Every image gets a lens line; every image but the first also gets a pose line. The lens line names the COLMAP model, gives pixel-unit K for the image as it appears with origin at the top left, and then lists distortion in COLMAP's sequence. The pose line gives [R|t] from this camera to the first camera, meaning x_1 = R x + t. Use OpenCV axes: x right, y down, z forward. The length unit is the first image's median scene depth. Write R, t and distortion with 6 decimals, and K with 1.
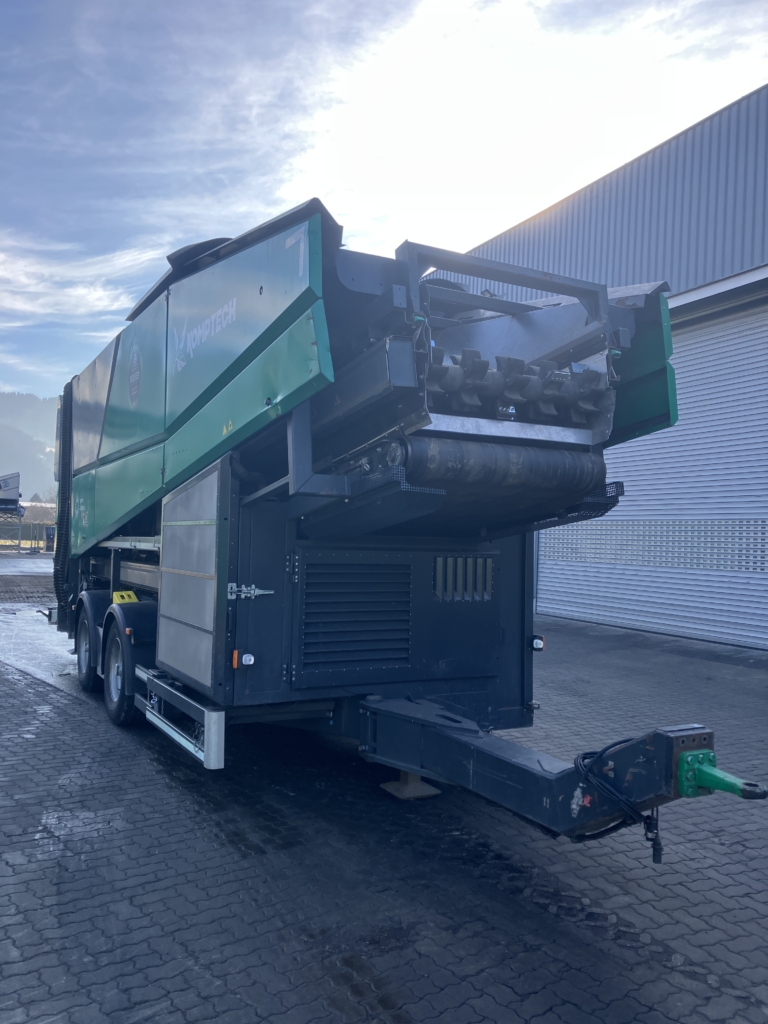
lens RADIAL K [[840.5, 0, 377.4], [0, 840.5, 516.2], [0, 0, 1]] dist [0.029610, -0.030141]
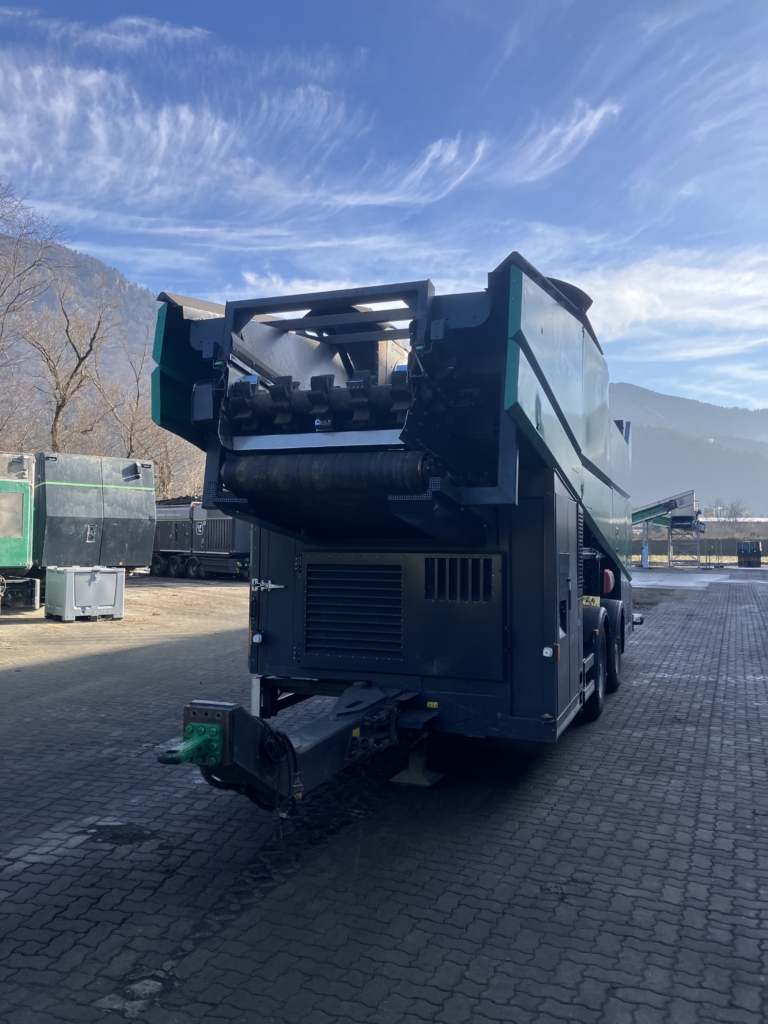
lens RADIAL K [[840.5, 0, 376.7], [0, 840.5, 504.4], [0, 0, 1]] dist [0.029610, -0.030141]
pose [[0.654736, -0.055200, -0.753840, 0.915518], [0.029414, 0.998435, -0.047563, 0.032326], [0.755285, 0.008968, 0.655335, 0.291908]]
